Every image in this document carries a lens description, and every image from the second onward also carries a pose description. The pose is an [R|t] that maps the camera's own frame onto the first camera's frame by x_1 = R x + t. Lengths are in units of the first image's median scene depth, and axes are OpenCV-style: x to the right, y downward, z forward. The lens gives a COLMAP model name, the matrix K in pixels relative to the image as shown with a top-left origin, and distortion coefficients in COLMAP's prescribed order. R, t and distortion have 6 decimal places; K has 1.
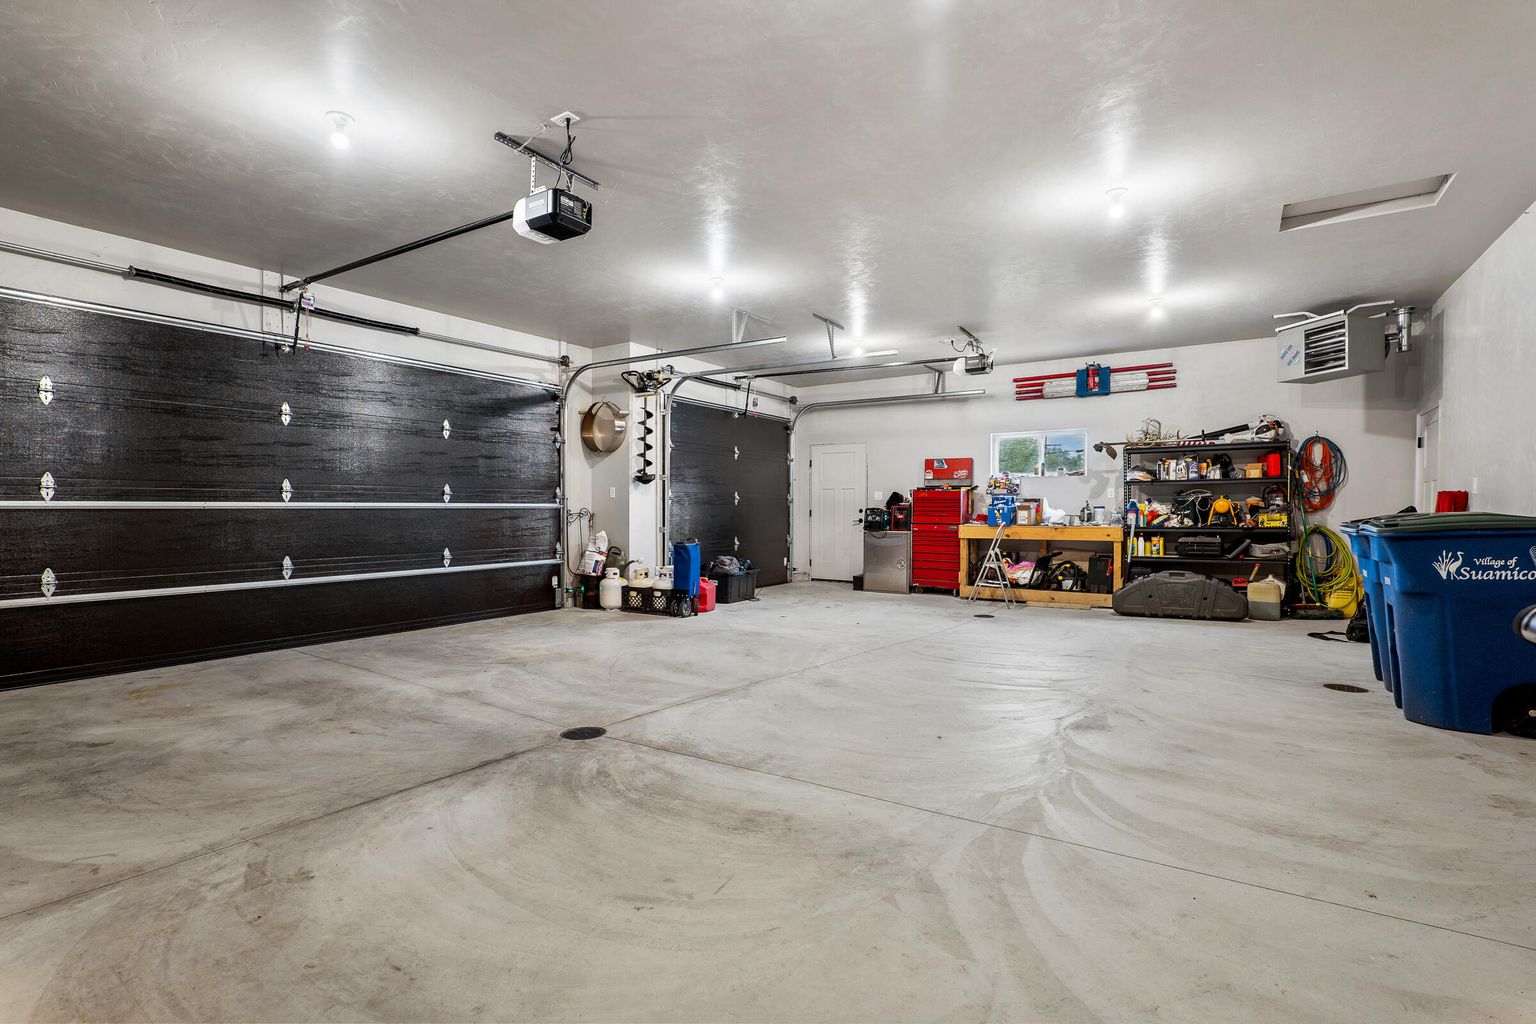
lens RADIAL K [[711.2, 0, 776.9], [0, 711.2, 518.8], [0, 0, 1]] dist [-0.025271, 0.005450]
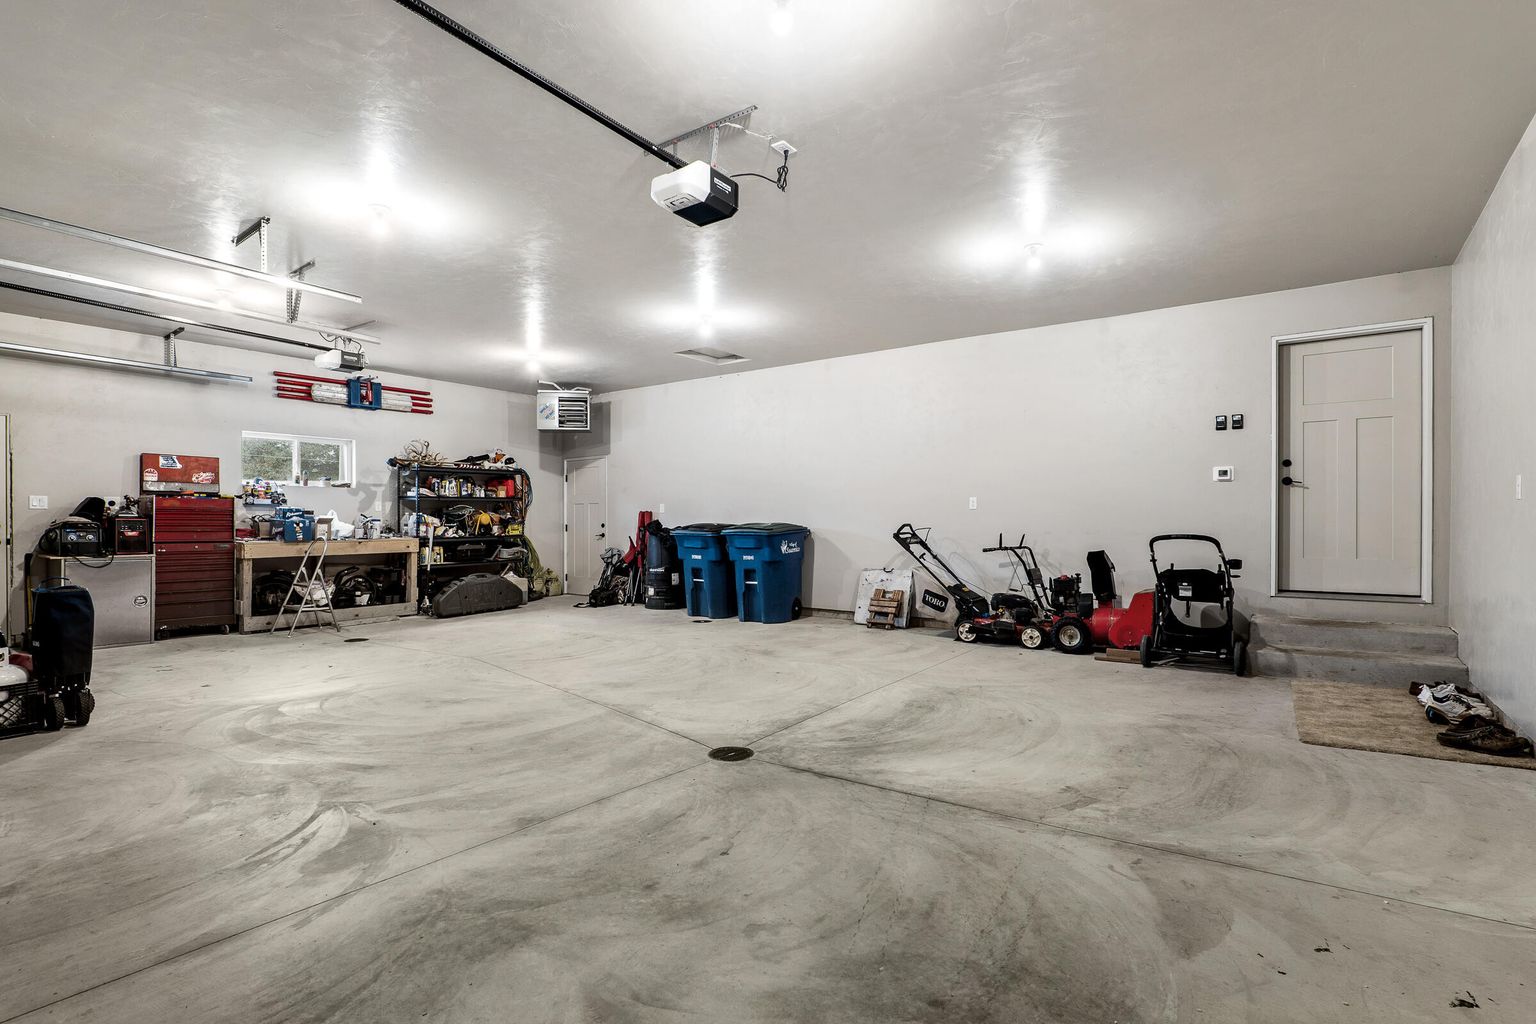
lens RADIAL K [[711.2, 0, 776.9], [0, 711.2, 518.8], [0, 0, 1]] dist [-0.025271, 0.005450]
pose [[0.060204, 0.002715, 0.998182, -1.268421], [0.015181, 0.999878, -0.003636, -0.014222], [-0.998071, 0.015372, 0.060156, 0.896535]]
